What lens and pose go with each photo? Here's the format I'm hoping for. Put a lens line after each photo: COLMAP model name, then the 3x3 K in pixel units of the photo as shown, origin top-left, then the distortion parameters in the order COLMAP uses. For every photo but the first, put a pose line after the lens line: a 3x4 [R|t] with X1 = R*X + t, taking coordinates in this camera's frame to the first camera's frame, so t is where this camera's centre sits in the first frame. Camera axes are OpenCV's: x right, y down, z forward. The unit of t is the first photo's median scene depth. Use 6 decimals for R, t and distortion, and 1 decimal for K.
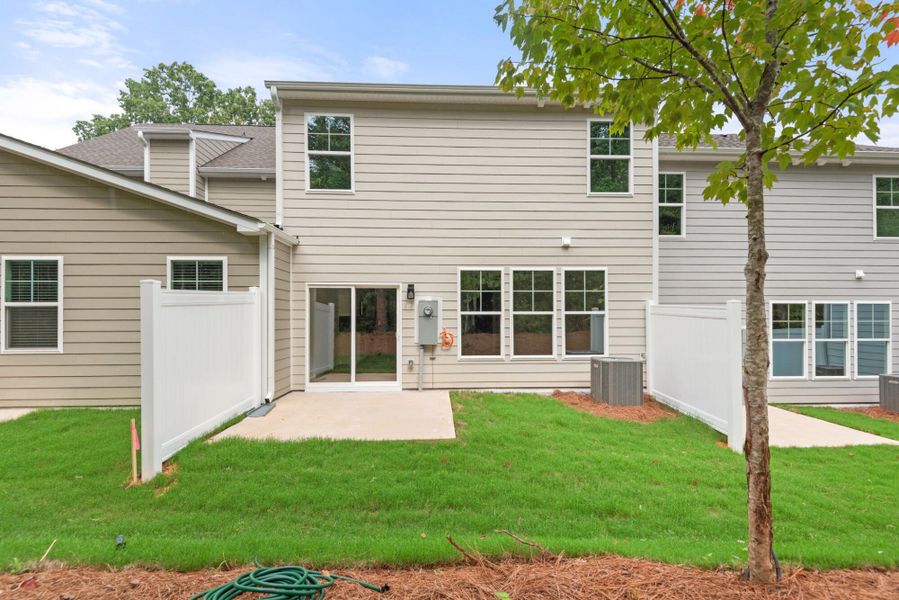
lens RADIAL K [[411.7, 0, 448.9], [0, 411.7, 309.4], [0, 0, 1]] dist [0.015938, -0.000867]
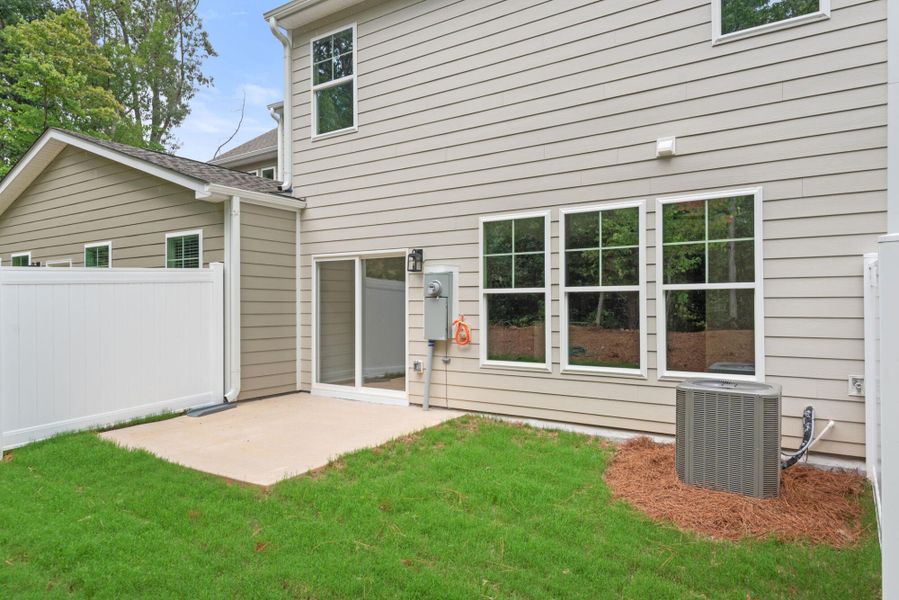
lens RADIAL K [[535.8, 0, 449.2], [0, 535.8, 302.0], [0, 0, 1]] dist [0.009935, 0.001642]
pose [[0.817269, -0.003740, -0.576244, 0.451468], [0.008631, 0.999946, 0.005750, 0.020261], [0.576192, -0.009672, 0.817257, 0.310571]]
